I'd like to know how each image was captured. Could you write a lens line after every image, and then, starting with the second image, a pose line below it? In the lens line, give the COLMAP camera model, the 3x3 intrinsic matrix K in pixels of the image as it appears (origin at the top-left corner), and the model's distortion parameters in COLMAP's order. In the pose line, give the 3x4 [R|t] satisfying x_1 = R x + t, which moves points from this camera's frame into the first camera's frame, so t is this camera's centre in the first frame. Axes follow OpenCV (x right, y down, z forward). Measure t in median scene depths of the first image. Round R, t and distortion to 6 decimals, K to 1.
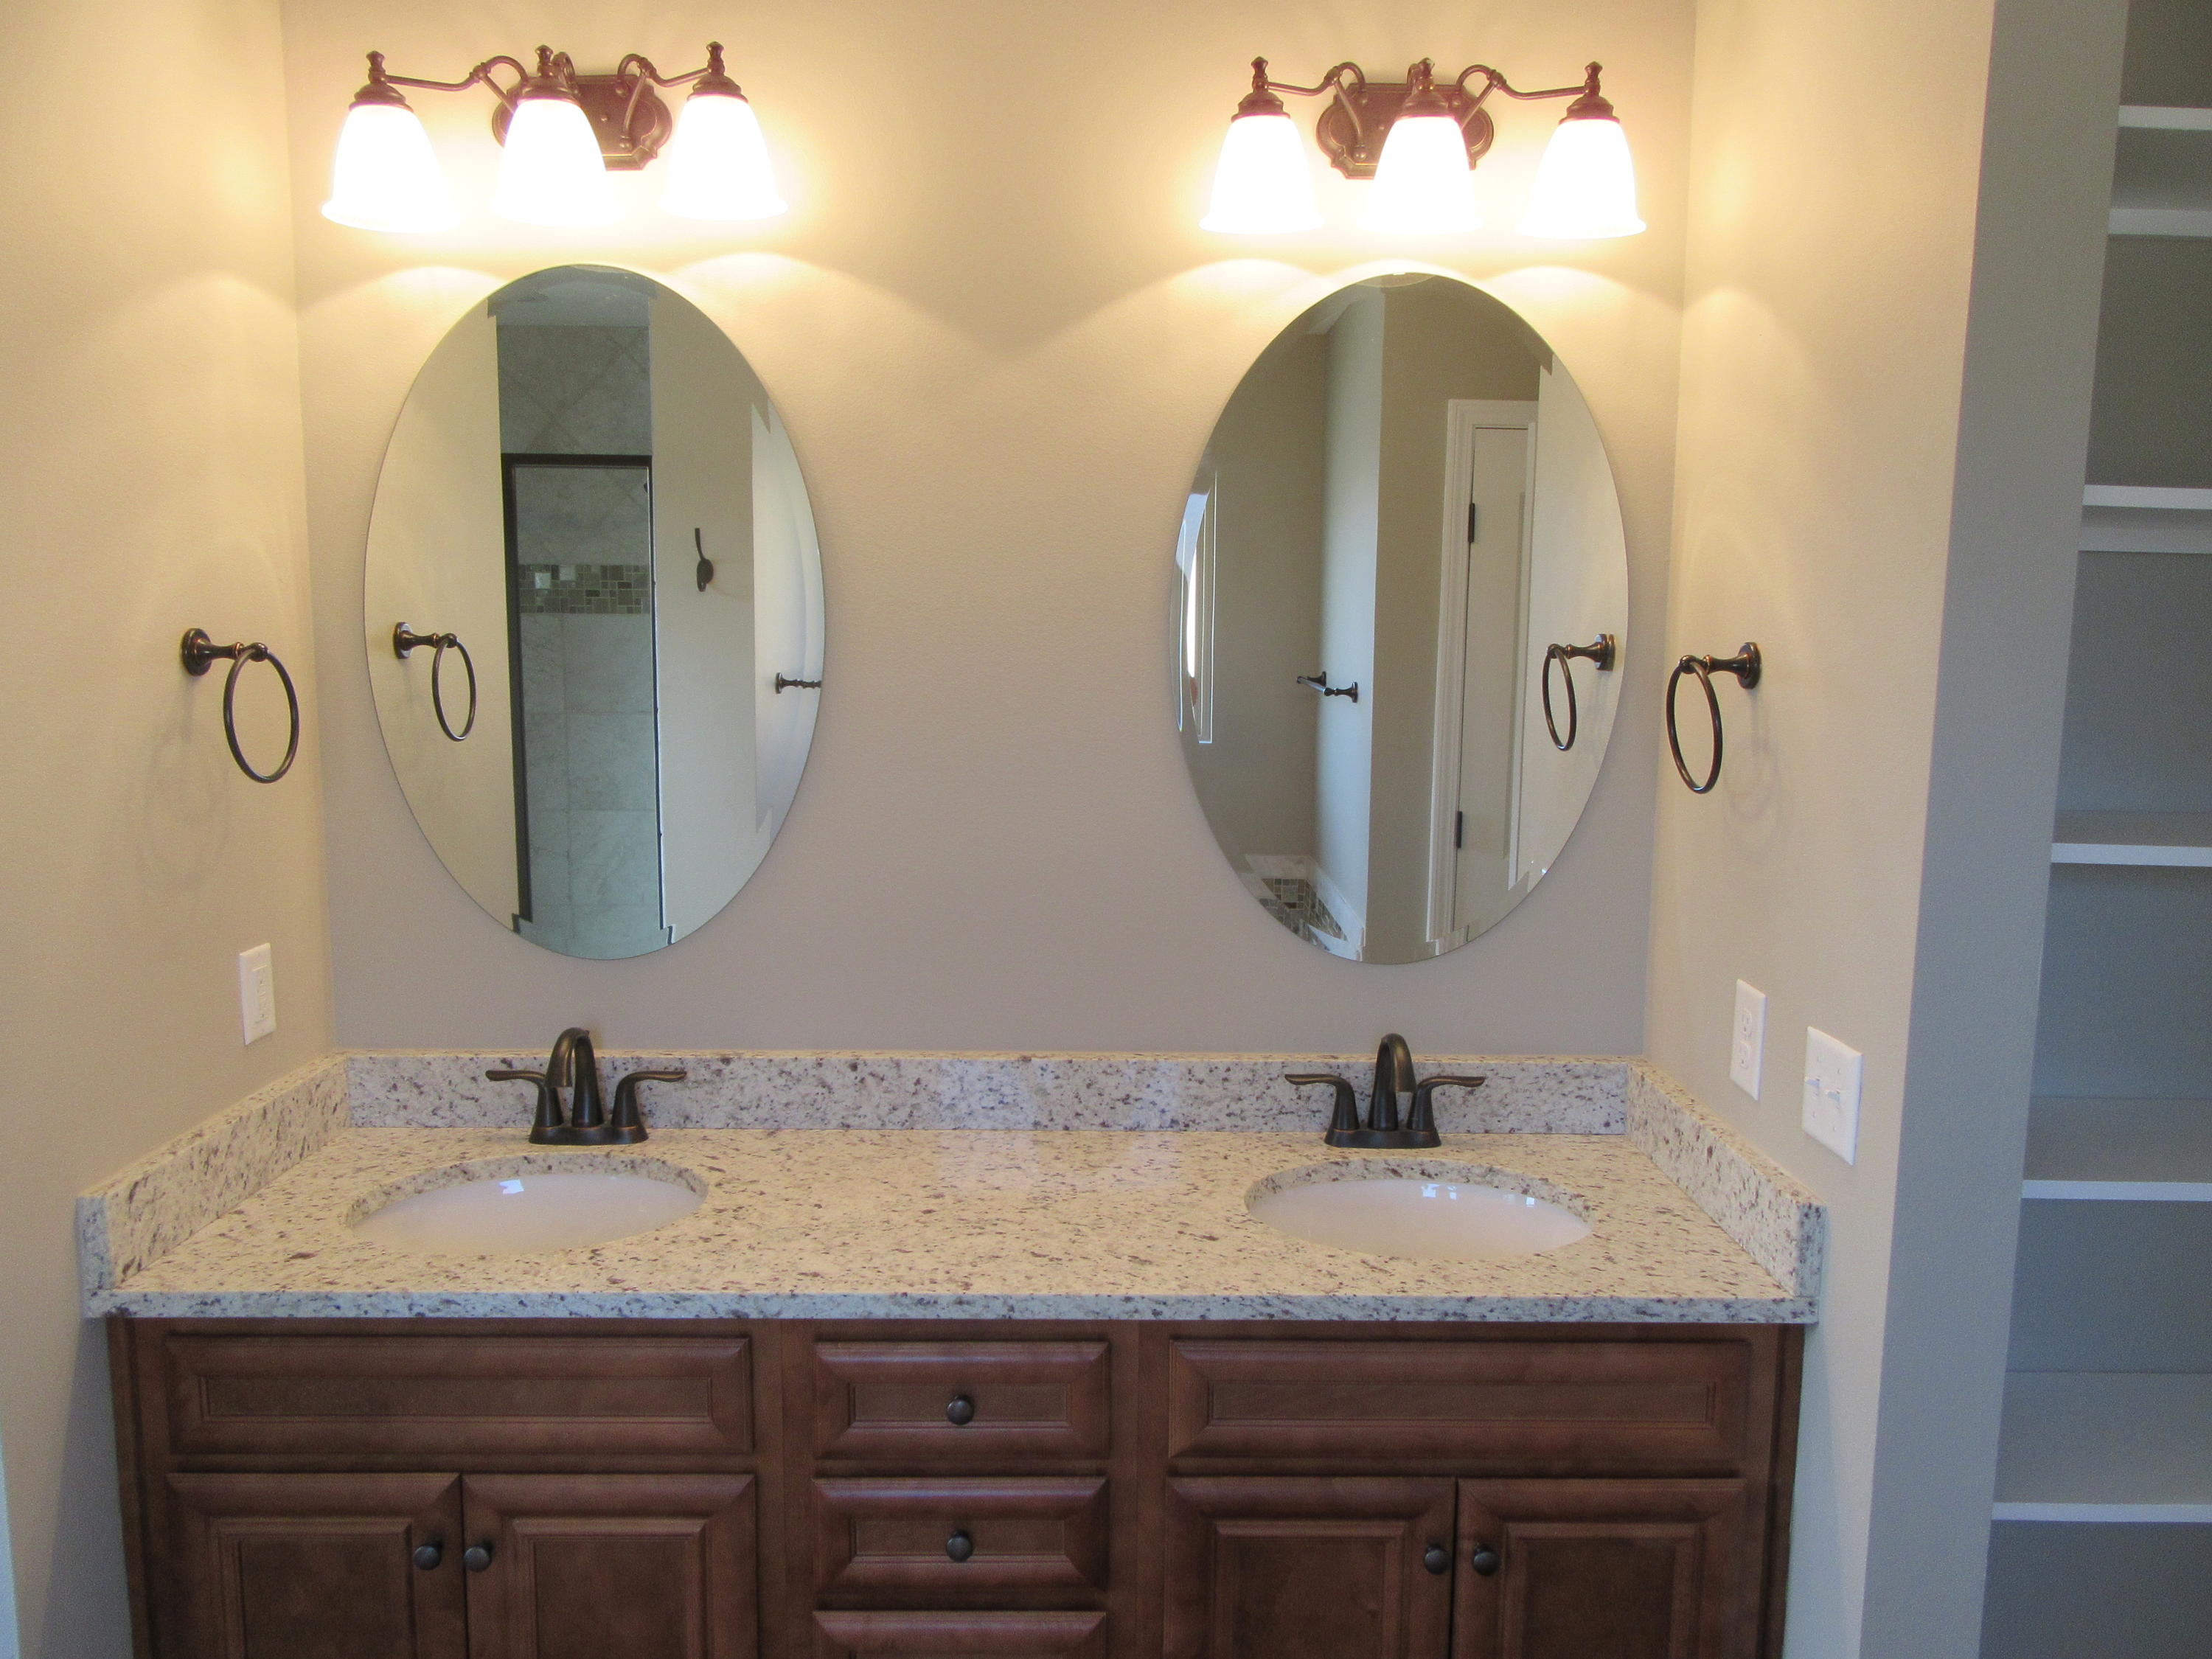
lens RADIAL K [[1635.8, 0, 1106.0], [0, 1635.8, 829.5], [0, 0, 1]] dist [-0.030923, 0.039403]
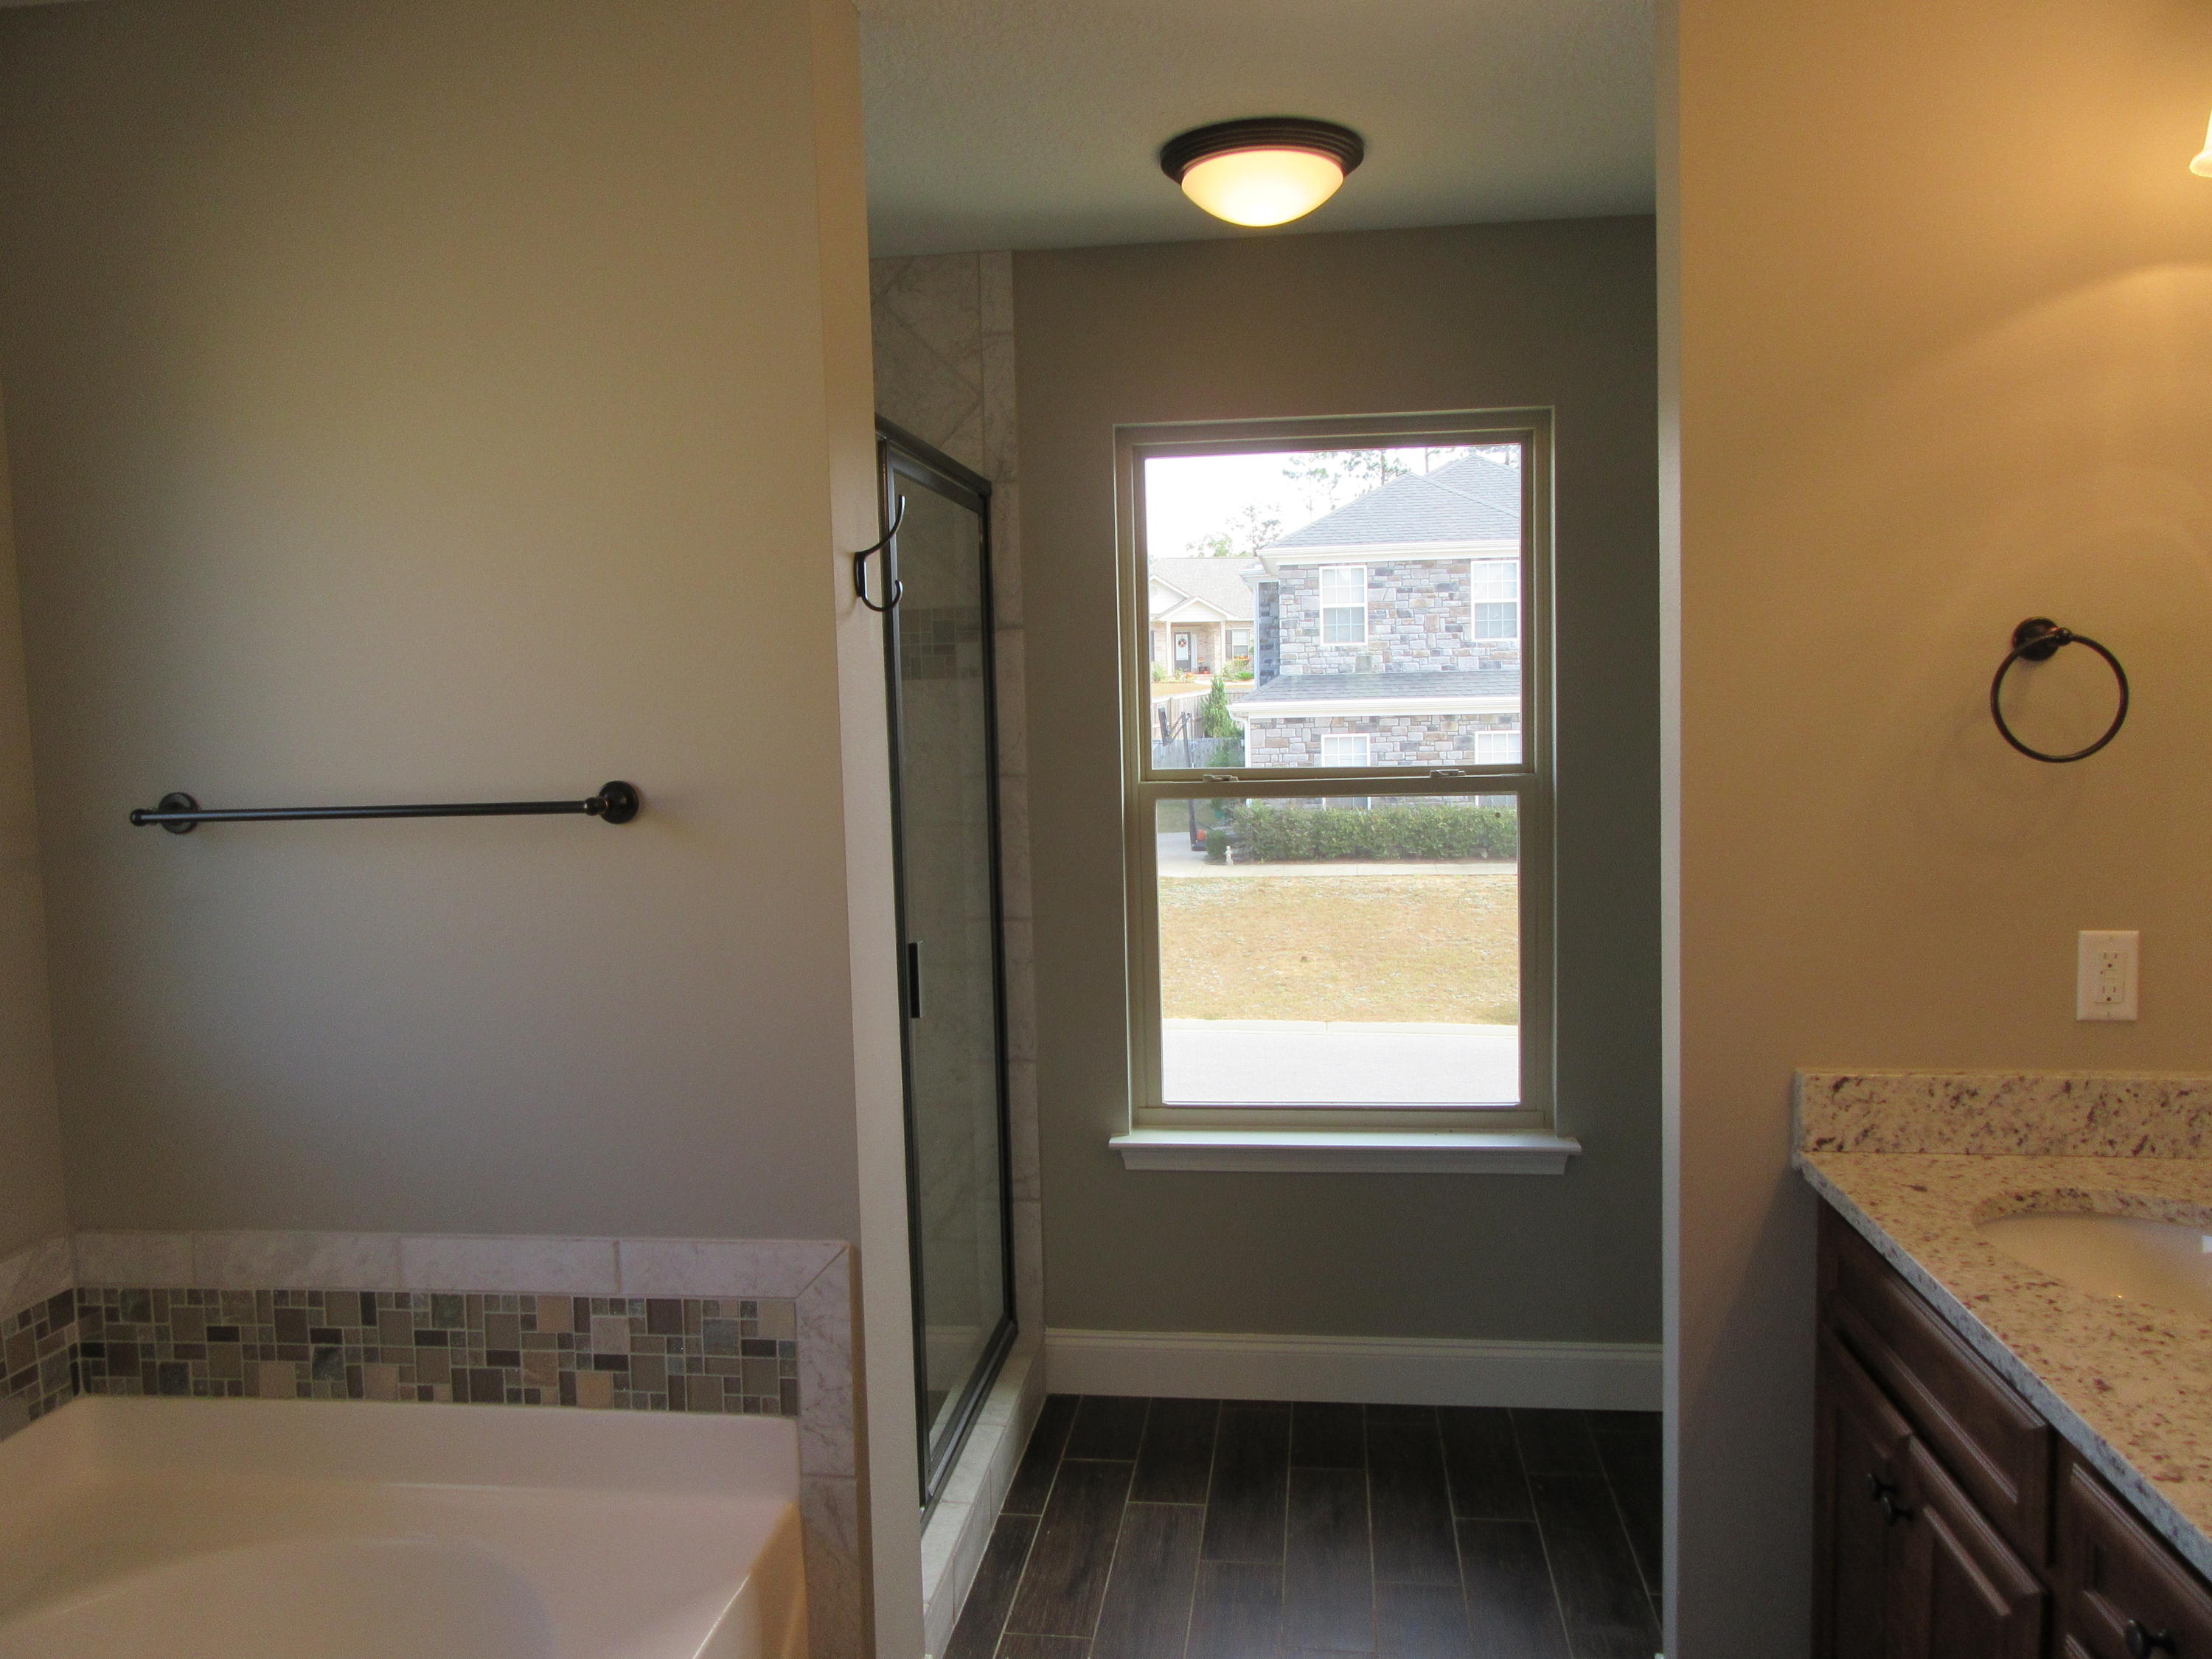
lens RADIAL K [[1640.6, 0, 1106.7], [0, 1640.6, 814.6], [0, 0, 1]] dist [-0.011593, 0.007633]
pose [[-0.168164, 0.057195, -0.984098, 0.654834], [-0.112850, 0.990635, 0.076859, -0.007330], [0.979278, 0.123980, -0.160135, 0.613083]]
